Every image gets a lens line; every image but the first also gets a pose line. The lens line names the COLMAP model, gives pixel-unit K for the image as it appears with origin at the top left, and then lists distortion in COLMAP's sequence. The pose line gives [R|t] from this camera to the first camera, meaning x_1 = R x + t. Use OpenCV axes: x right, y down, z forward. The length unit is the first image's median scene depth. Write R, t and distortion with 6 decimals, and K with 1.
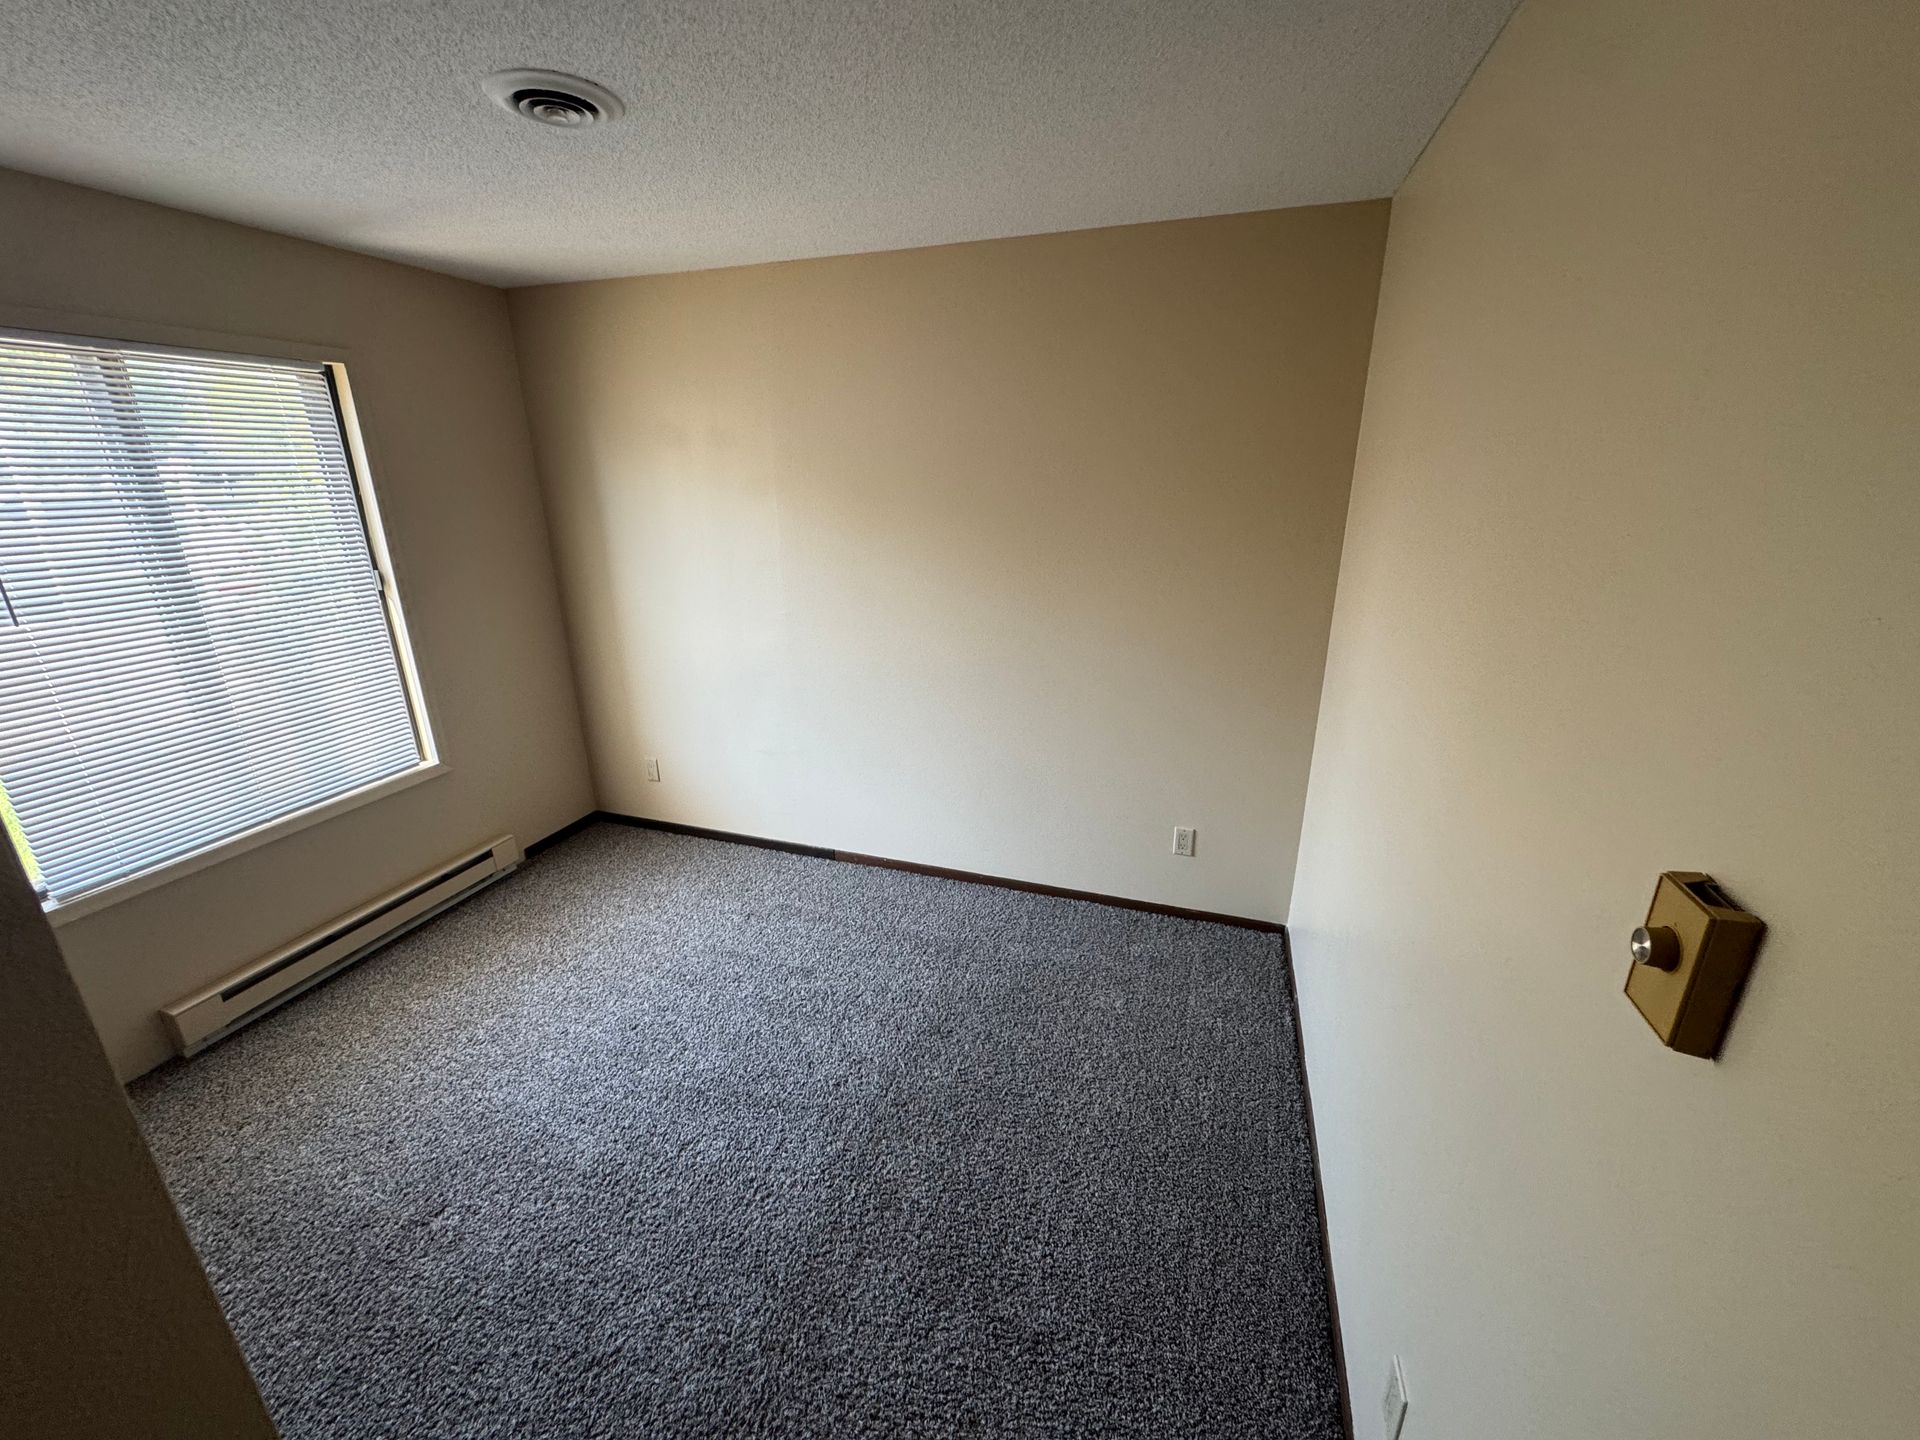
lens RADIAL K [[771.1, 0, 955.5], [0, 771.1, 720.4], [0, 0, 1]] dist [-0.001118, -0.000095]
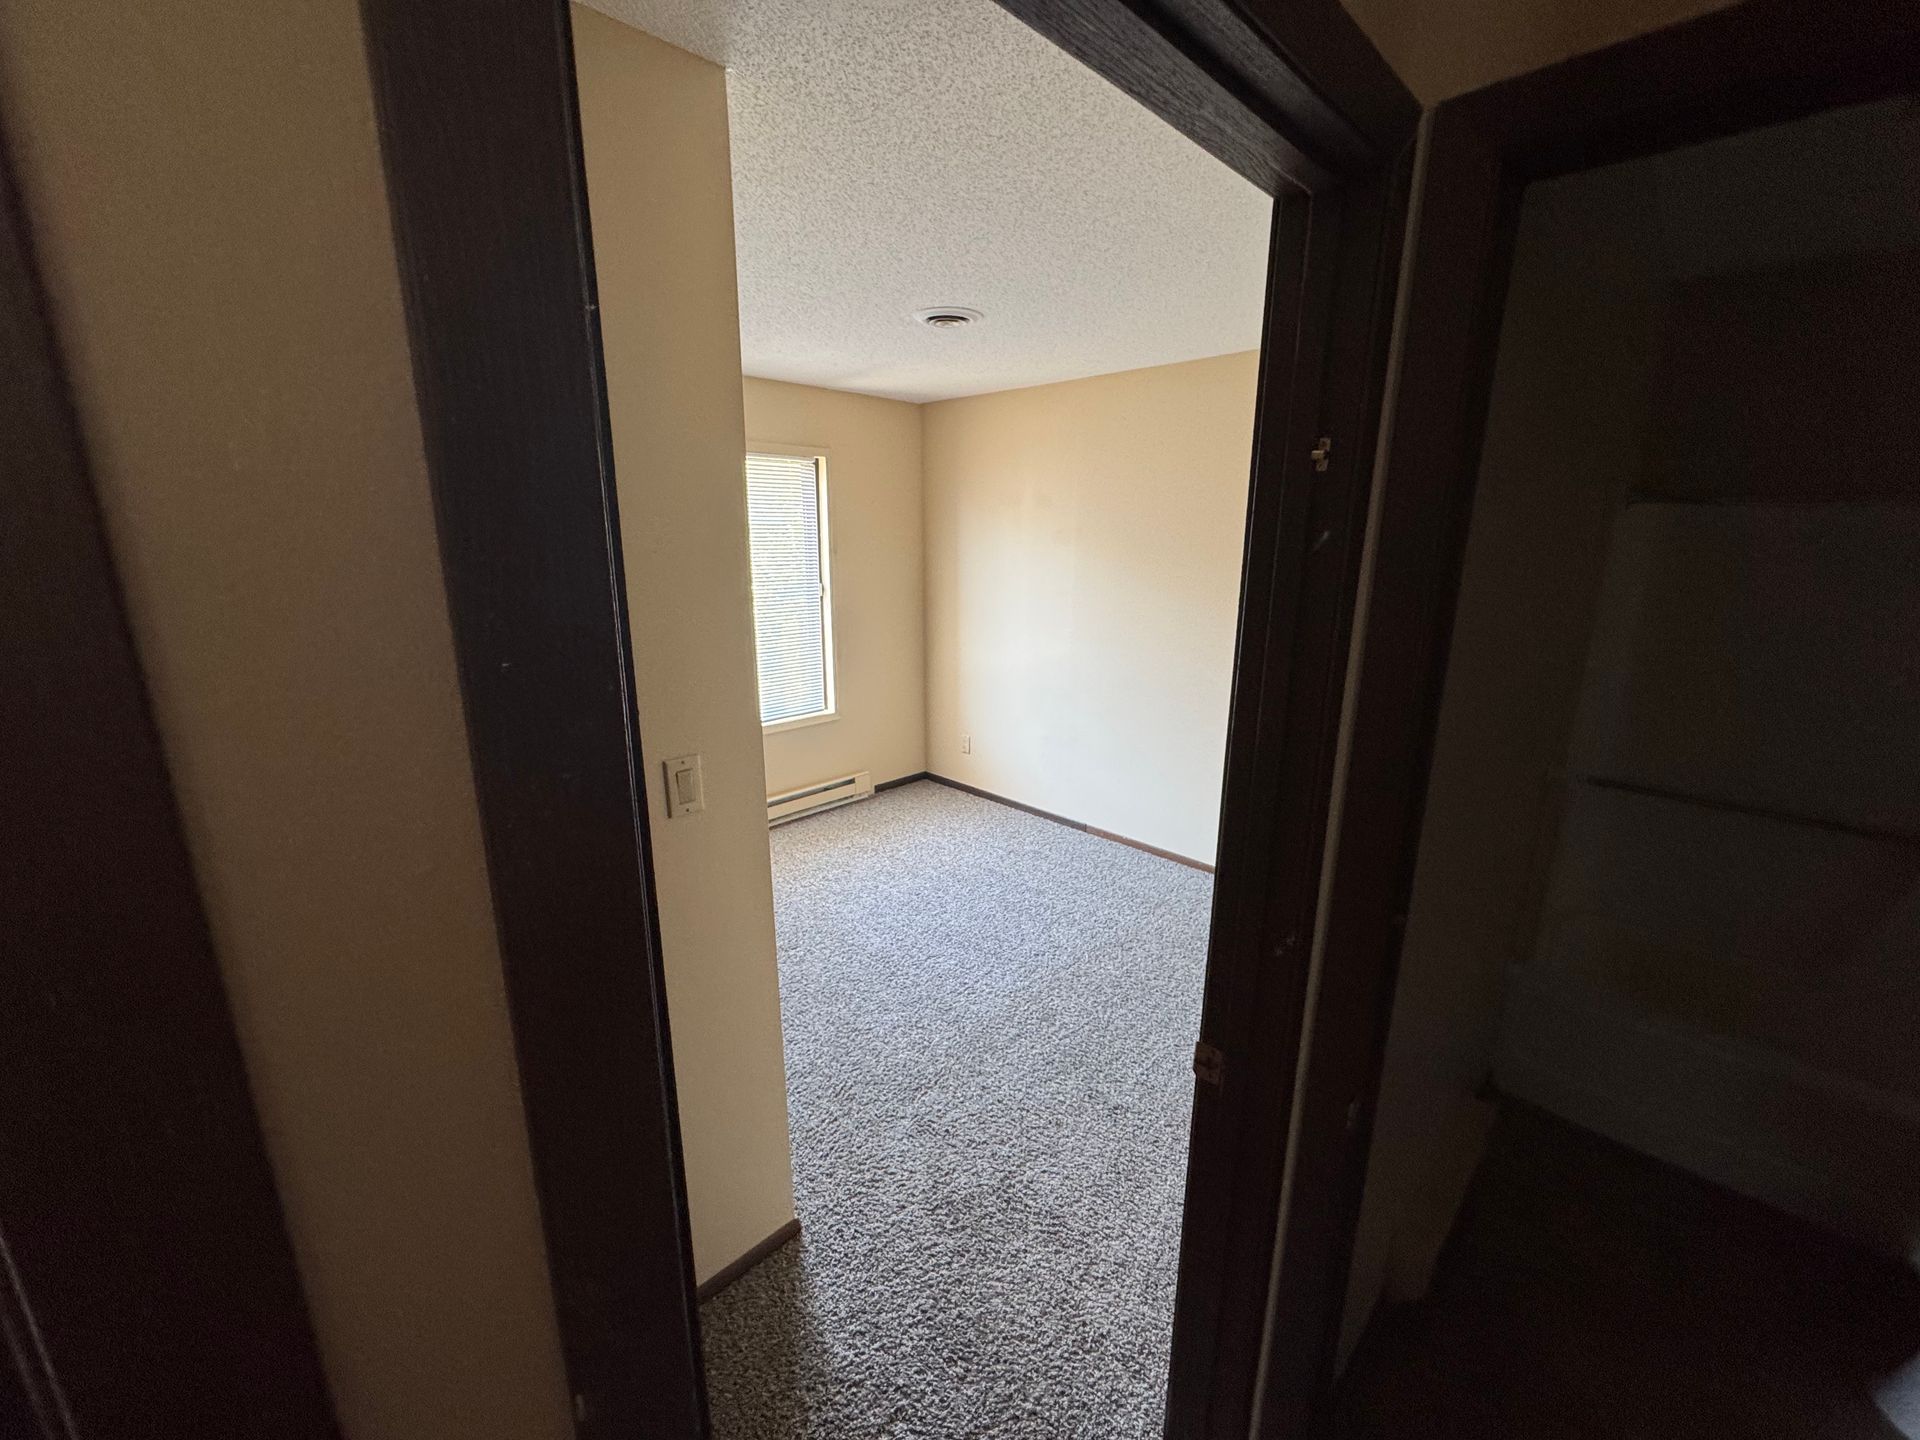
lens RADIAL K [[767.0, 0, 956.9], [0, 767.0, 721.7], [0, 0, 1]] dist [-0.002113, -0.000287]
pose [[0.896865, 0.119783, -0.425777, 0.204225], [-0.150980, 0.987721, -0.040153, 0.108151], [0.415739, 0.100296, 0.903937, -0.281039]]
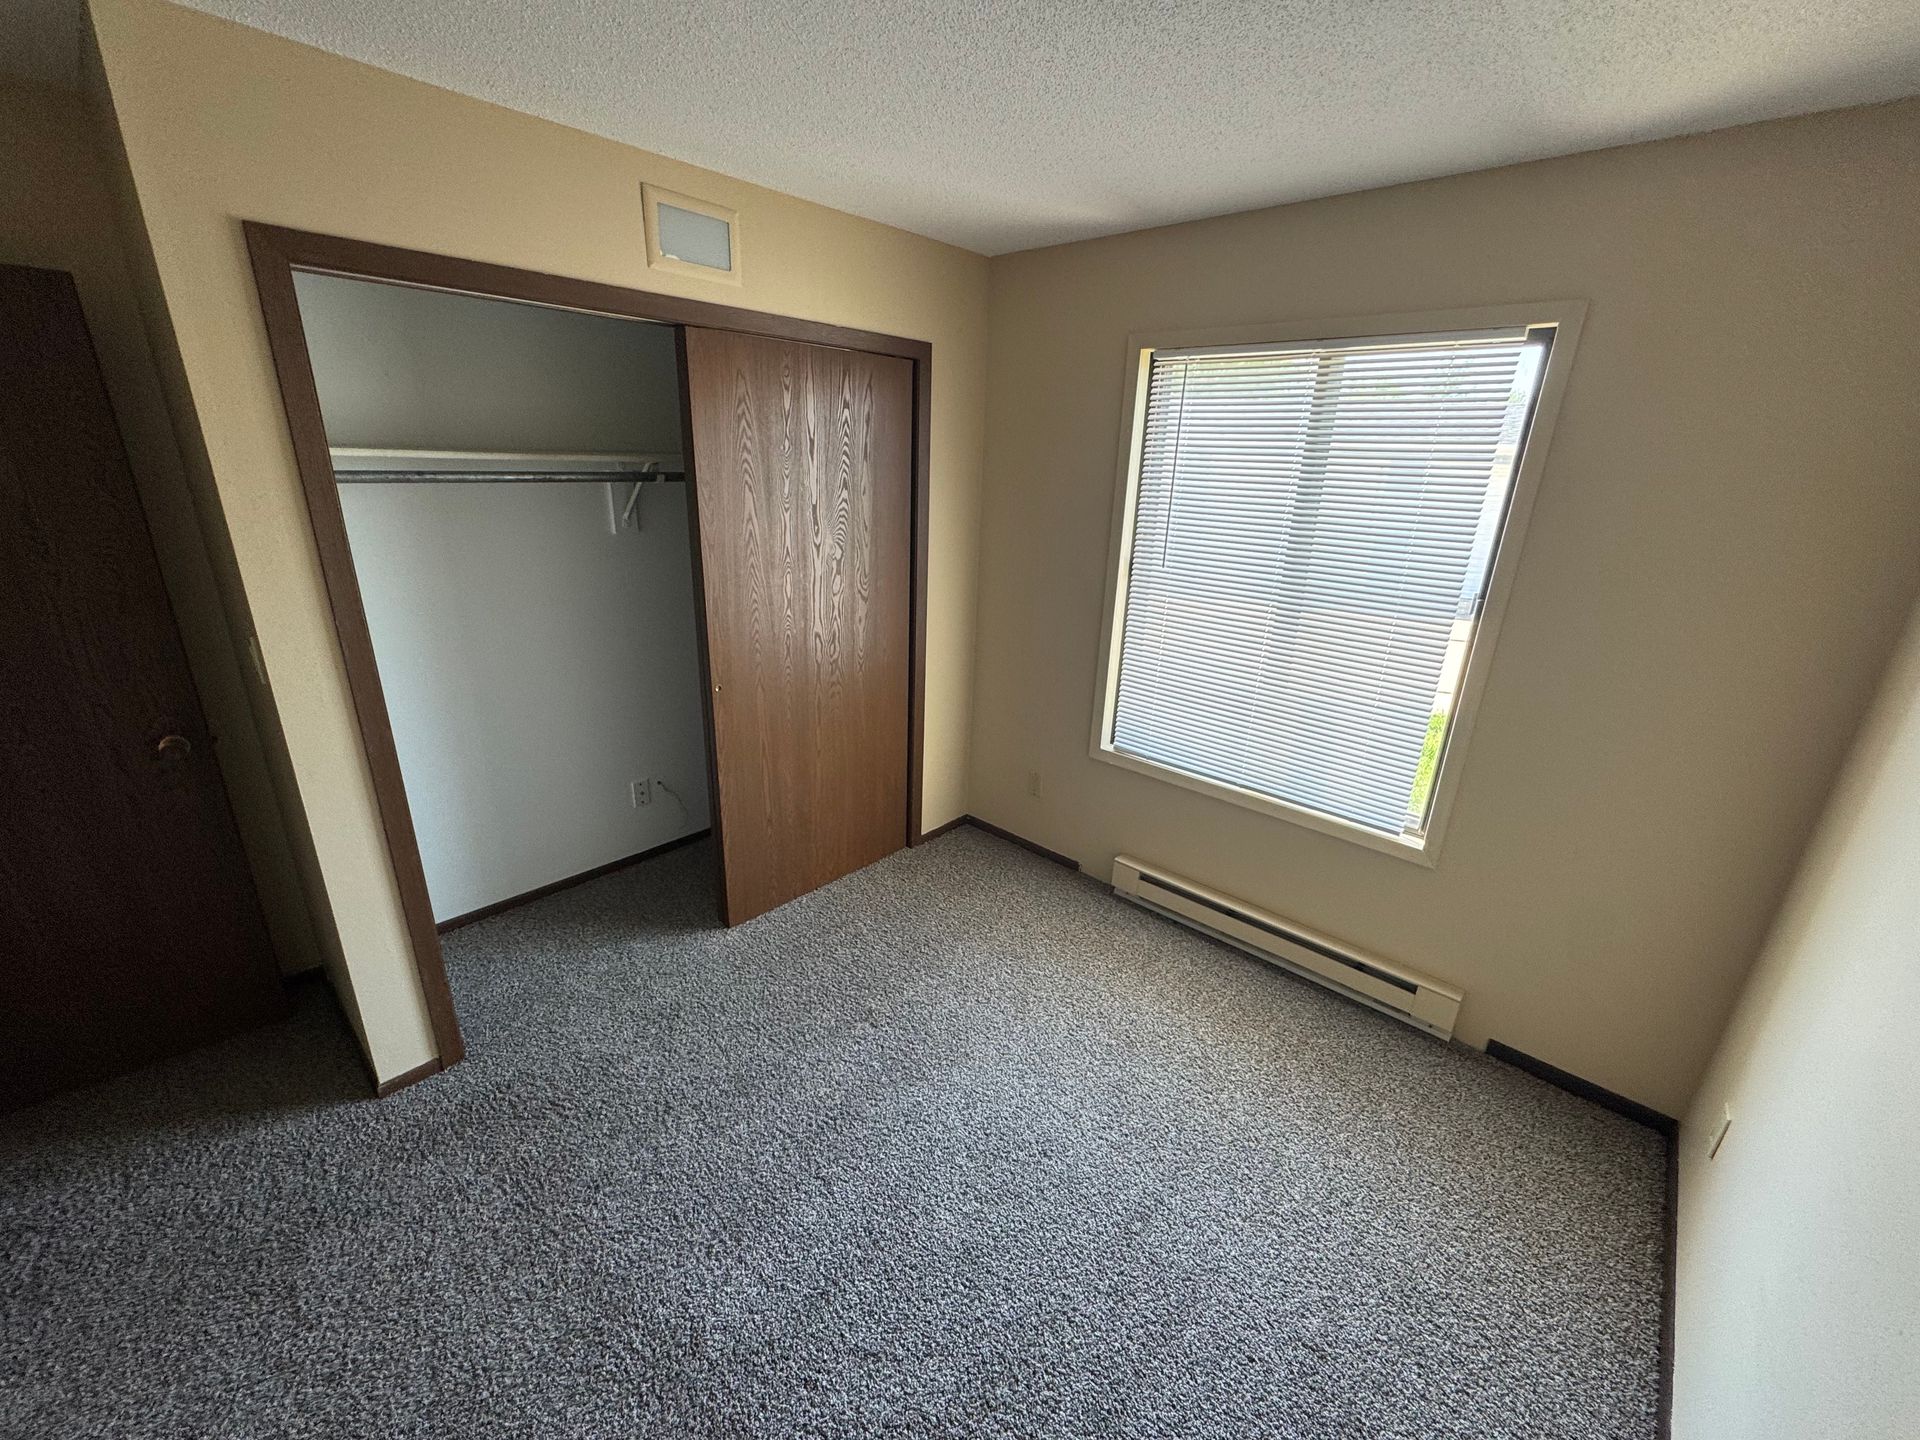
lens RADIAL K [[767.0, 0, 956.9], [0, 767.0, 721.7], [0, 0, 1]] dist [-0.002113, -0.000287]
pose [[-0.410903, 0.299756, -0.860990, 0.153836], [-0.309661, 0.842366, 0.441056, -0.271630], [0.857478, 0.447846, -0.253308, 0.818160]]
